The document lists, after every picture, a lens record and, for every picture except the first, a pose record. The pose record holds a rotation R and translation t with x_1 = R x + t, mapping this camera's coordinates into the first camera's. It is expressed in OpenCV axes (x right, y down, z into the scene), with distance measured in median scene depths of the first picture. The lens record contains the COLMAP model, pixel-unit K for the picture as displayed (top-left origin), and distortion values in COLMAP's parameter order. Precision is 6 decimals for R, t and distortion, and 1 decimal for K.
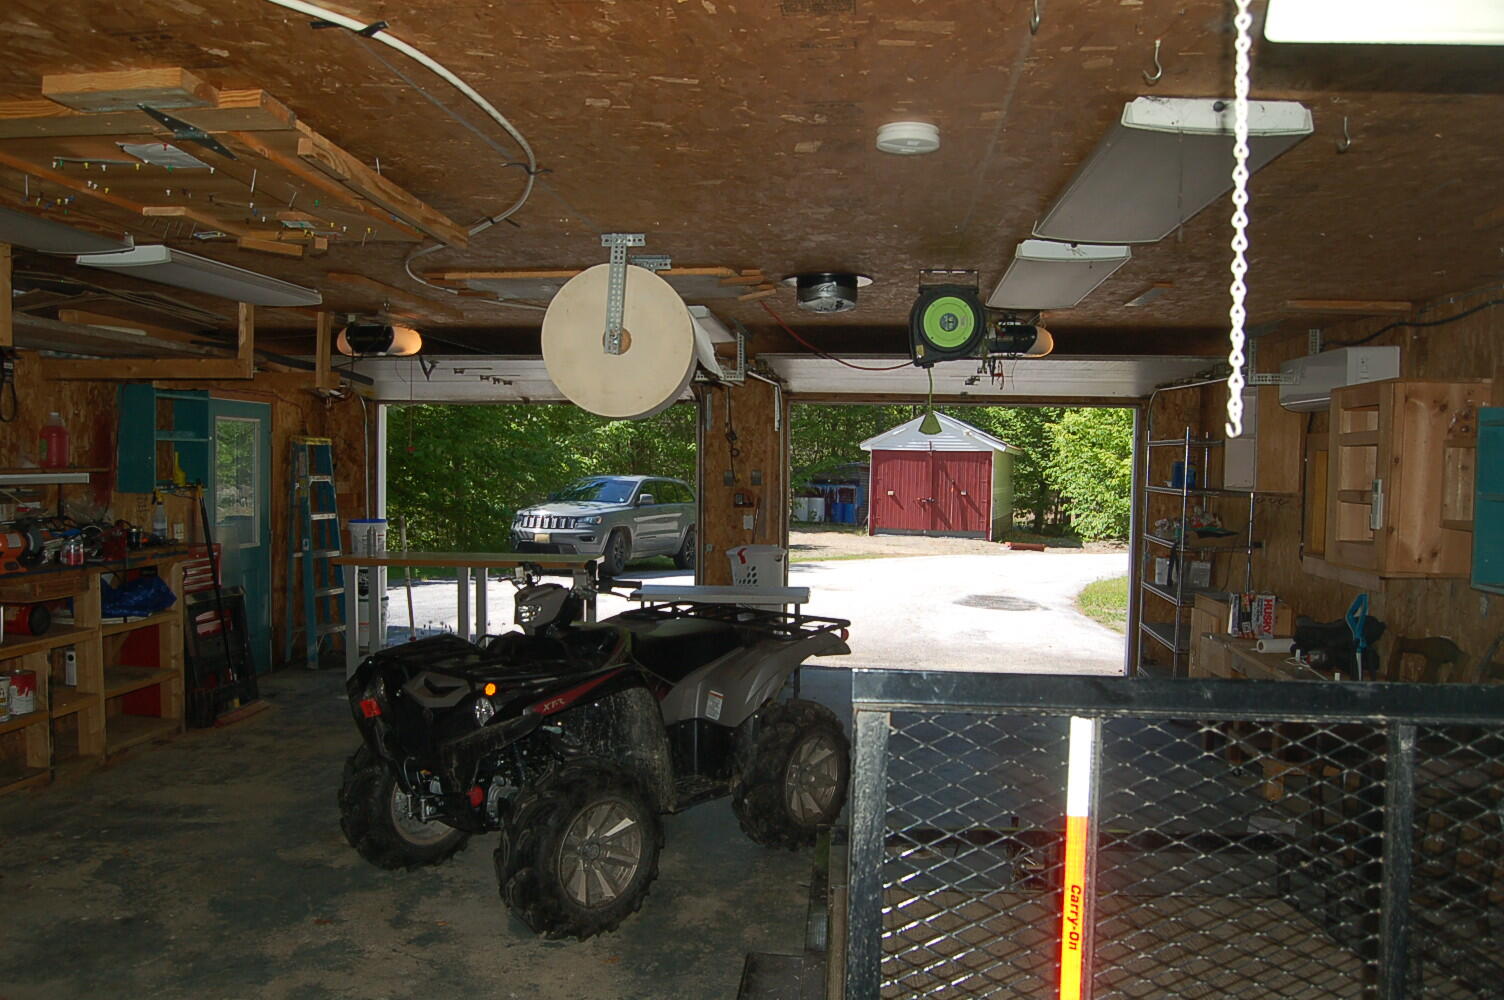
lens RADIAL K [[1216.3, 0, 752.0], [0, 1216.3, 500.0], [0, 0, 1]] dist [-0.055335, -0.000569]
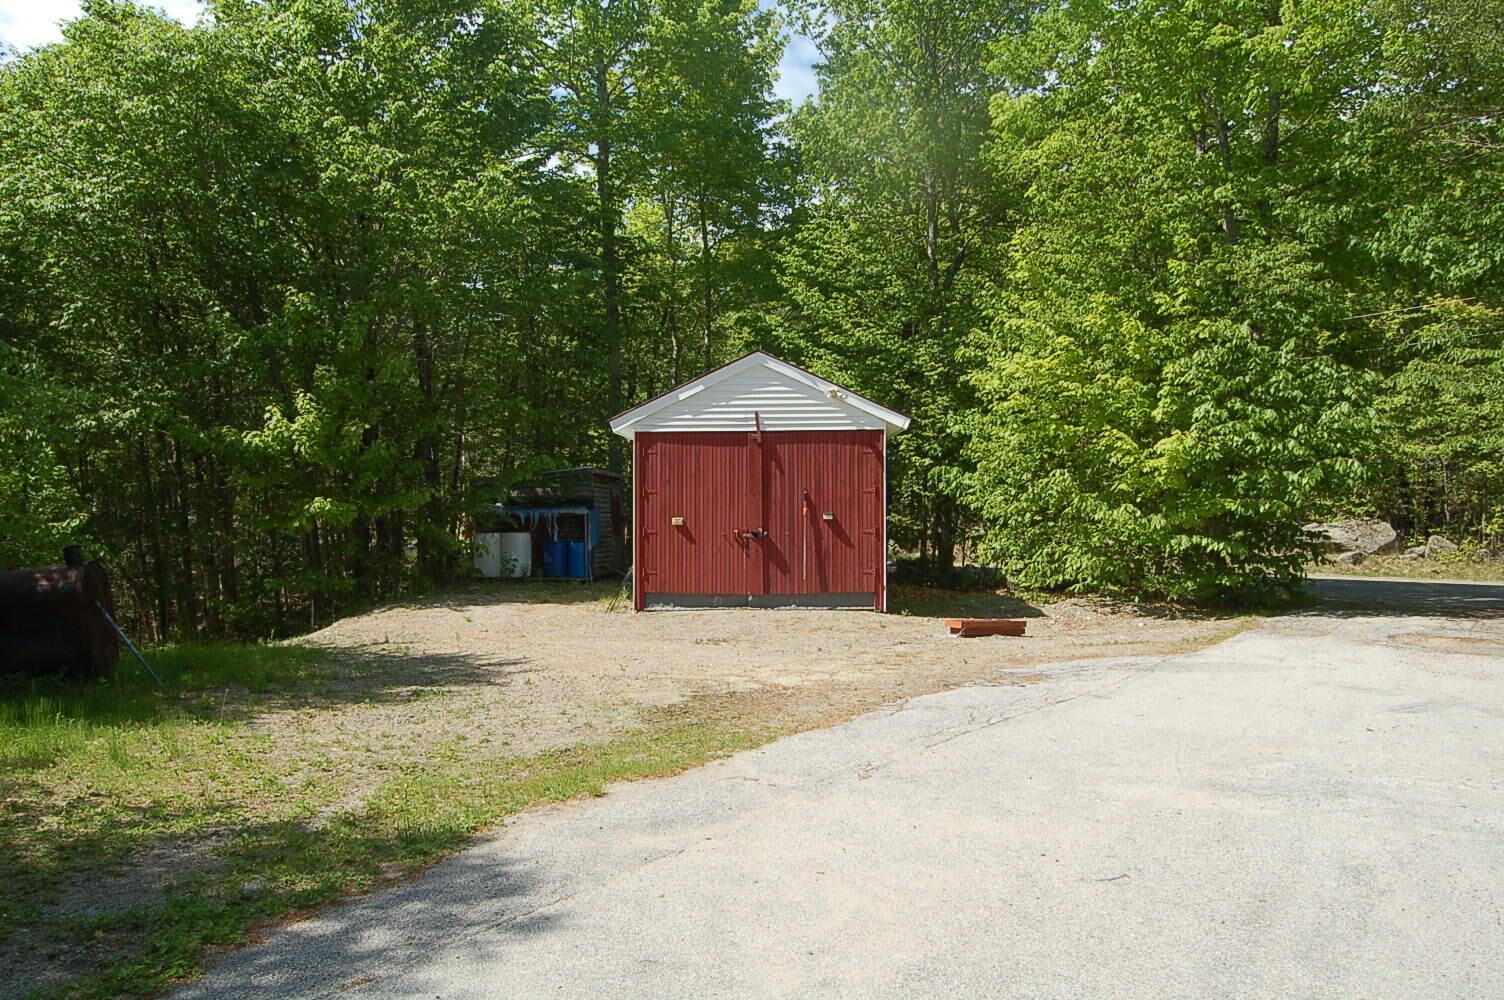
lens RADIAL K [[1216.3, 0, 752.0], [0, 1216.3, 500.0], [0, 0, 1]] dist [-0.055335, -0.000569]
pose [[0.964232, -0.019821, 0.264316, 0.014394], [0.025849, 0.999479, -0.019350, -0.003742], [-0.263795, 0.025490, 0.964242, 0.526468]]
